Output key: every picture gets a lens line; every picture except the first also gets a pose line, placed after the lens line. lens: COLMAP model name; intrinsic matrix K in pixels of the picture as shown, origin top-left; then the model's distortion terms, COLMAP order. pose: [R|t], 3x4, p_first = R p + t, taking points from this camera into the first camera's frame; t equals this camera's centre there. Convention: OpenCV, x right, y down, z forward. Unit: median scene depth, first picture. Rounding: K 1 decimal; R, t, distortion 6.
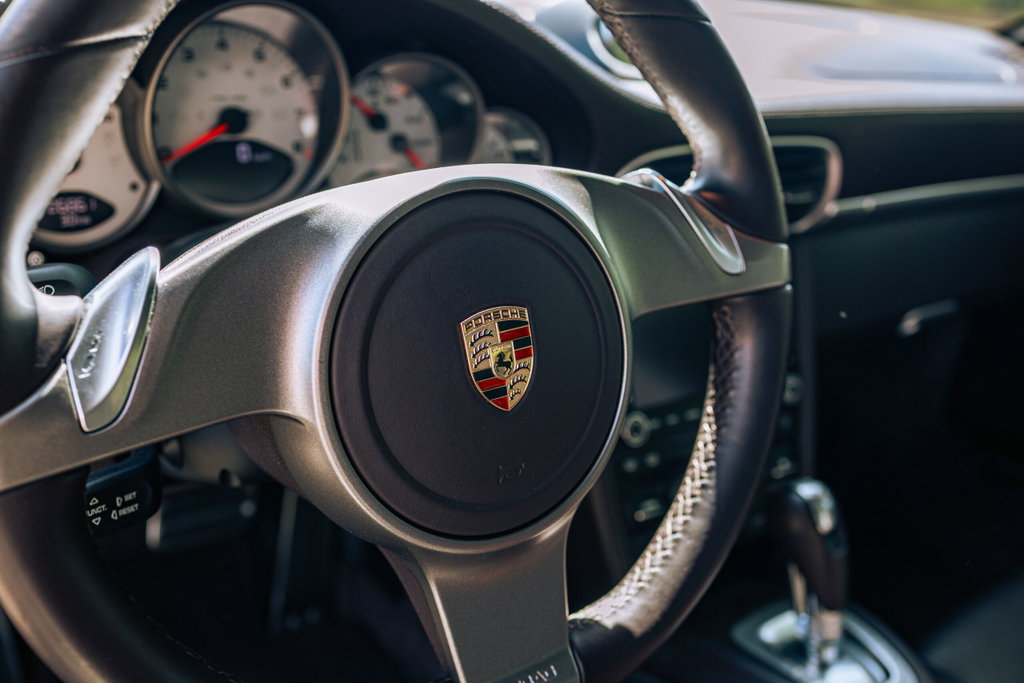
lens RADIAL K [[1077.3, 0, 510.4], [0, 1077.3, 333.8], [0, 0, 1]] dist [0.044879, 0.000000]
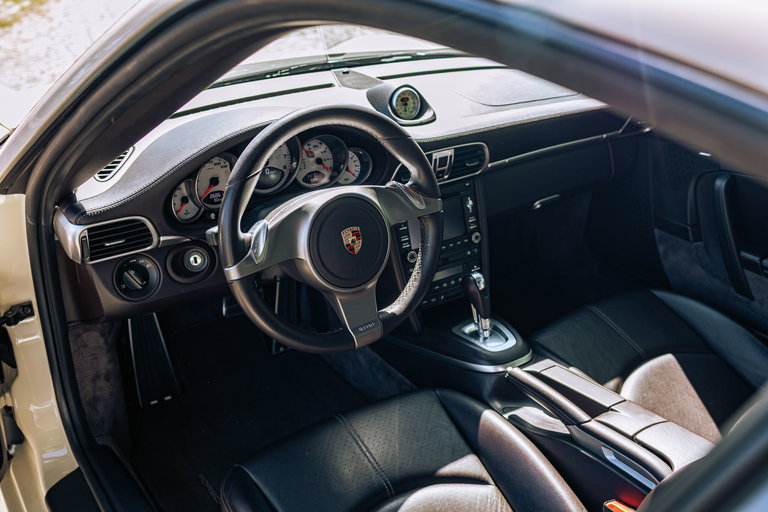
lens RADIAL K [[807.9, 0, 385.4], [0, 807.9, 257.1], [0, 0, 1]] dist [0.044879, 0.000000]
pose [[0.998424, -0.054329, -0.014088, 0.118440], [0.055318, 0.994986, 0.083329, -0.124278], [0.009490, -0.083977, 0.996423, -1.526420]]
